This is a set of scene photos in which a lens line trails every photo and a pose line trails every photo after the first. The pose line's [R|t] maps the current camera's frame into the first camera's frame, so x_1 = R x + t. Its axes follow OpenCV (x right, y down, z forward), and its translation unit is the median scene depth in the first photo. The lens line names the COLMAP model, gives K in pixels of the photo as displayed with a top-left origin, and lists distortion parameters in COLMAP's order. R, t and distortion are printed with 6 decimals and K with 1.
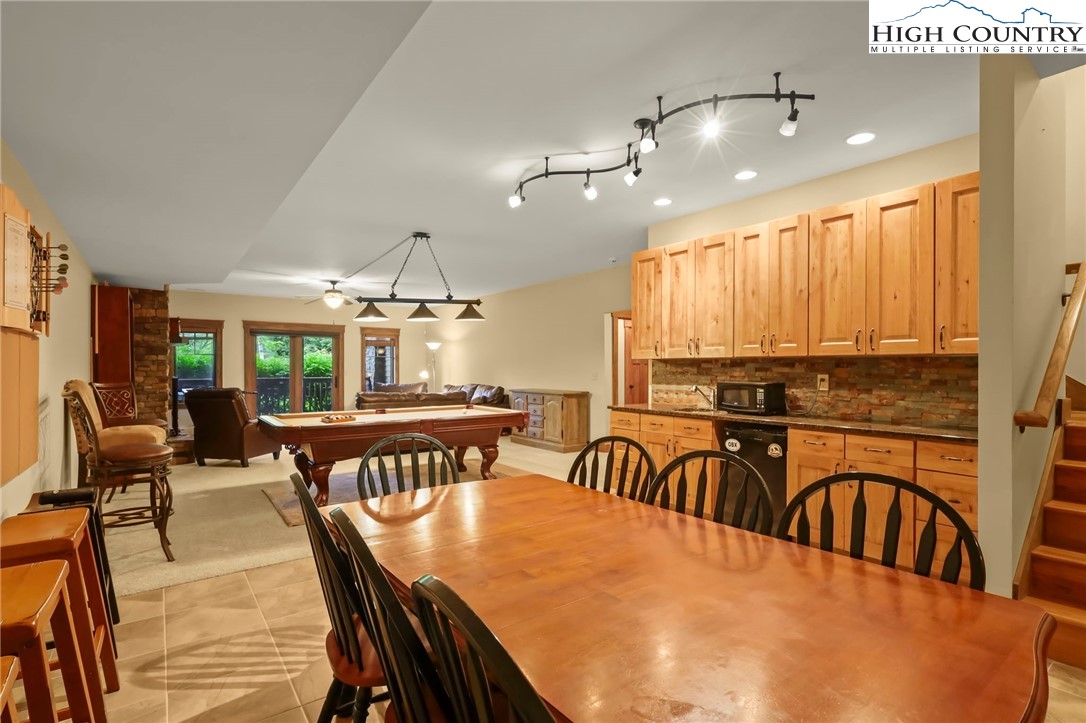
lens RADIAL K [[517.5, 0, 542.1], [0, 517.5, 366.8], [0, 0, 1]] dist [0.000381, -0.000340]
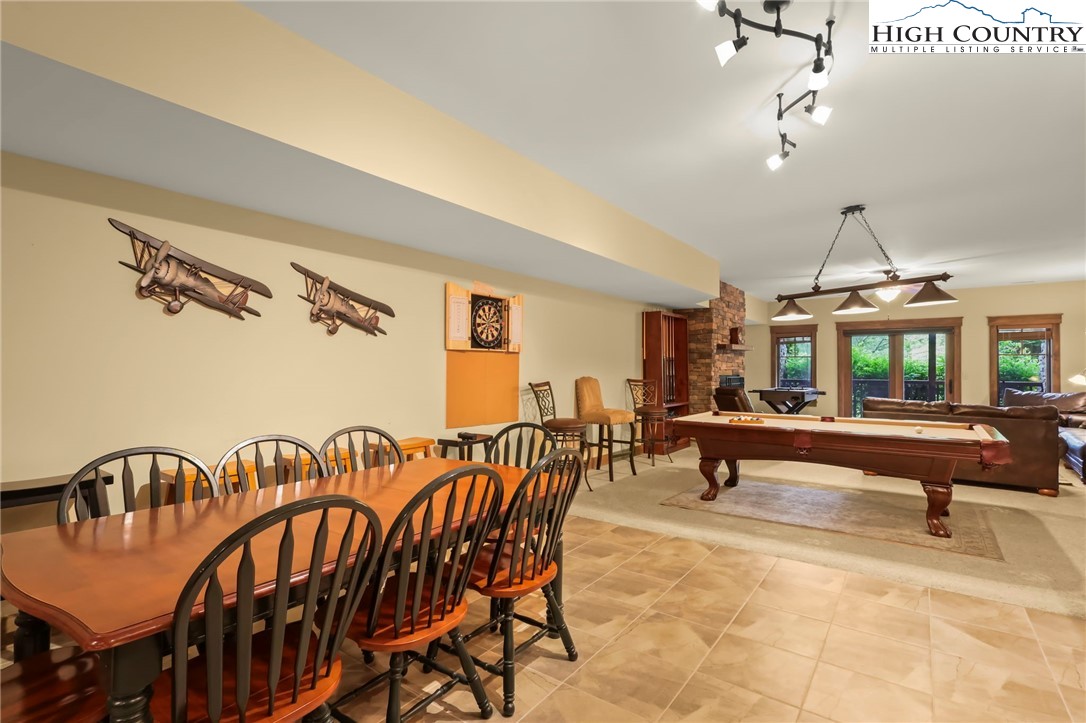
lens RADIAL K [[517.5, 0, 540.0], [0, 517.5, 359.9], [0, 0, 1]] dist [0.000381, -0.000340]
pose [[0.292336, -0.014274, -0.956209, 0.492137], [-0.000873, 0.999884, -0.015193, -0.001154], [0.956315, 0.005276, 0.292289, 0.341776]]
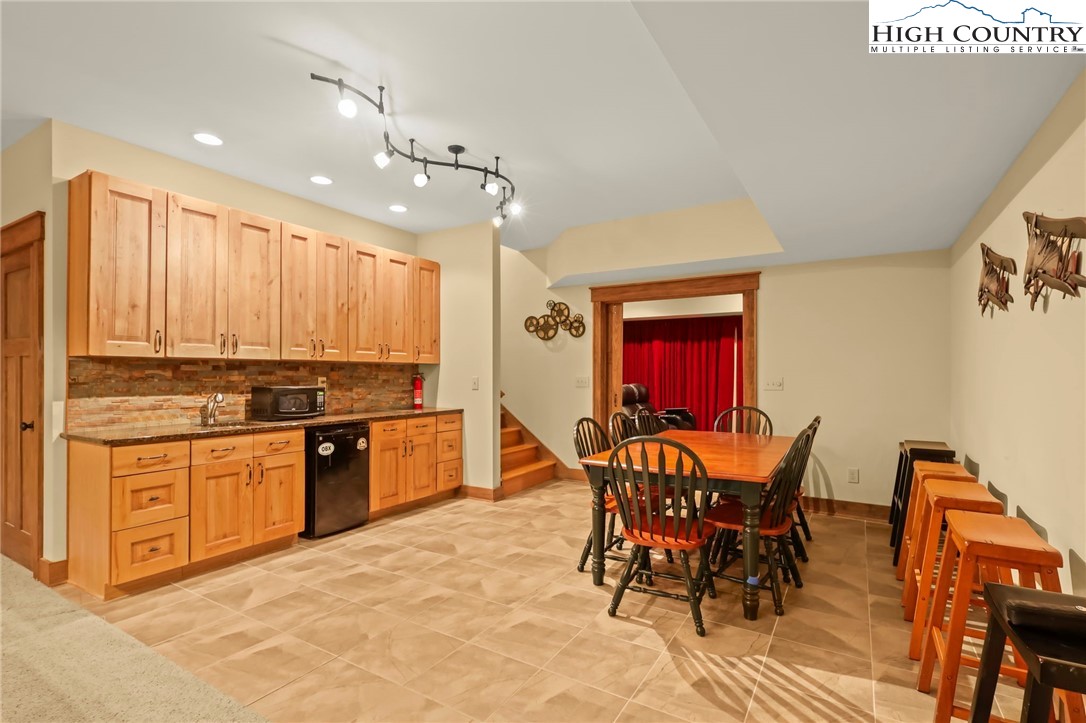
lens RADIAL K [[517.5, 0, 542.4], [0, 517.5, 370.2], [0, 0, 1]] dist [0.000381, -0.000340]
pose [[-0.377089, 0.003436, 0.926171, -0.589705], [-0.002440, 0.999986, -0.004703, 0.002840], [-0.926174, -0.004034, -0.377075, 0.824637]]
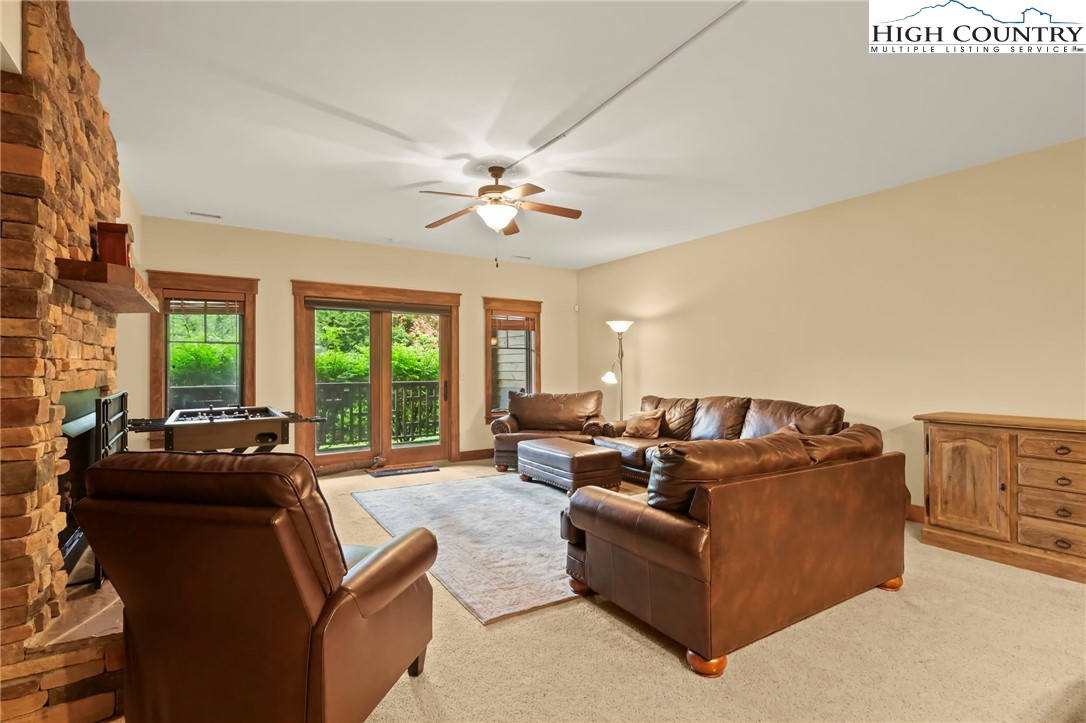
lens RADIAL K [[517.5, 0, 544.8], [0, 517.5, 360.2], [0, 0, 1]] dist [0.000381, -0.000340]
pose [[0.998402, -0.004360, -0.056340, -0.635880], [0.003748, 0.999933, -0.010957, 0.003896], [0.056384, 0.010729, 0.998352, 1.062871]]
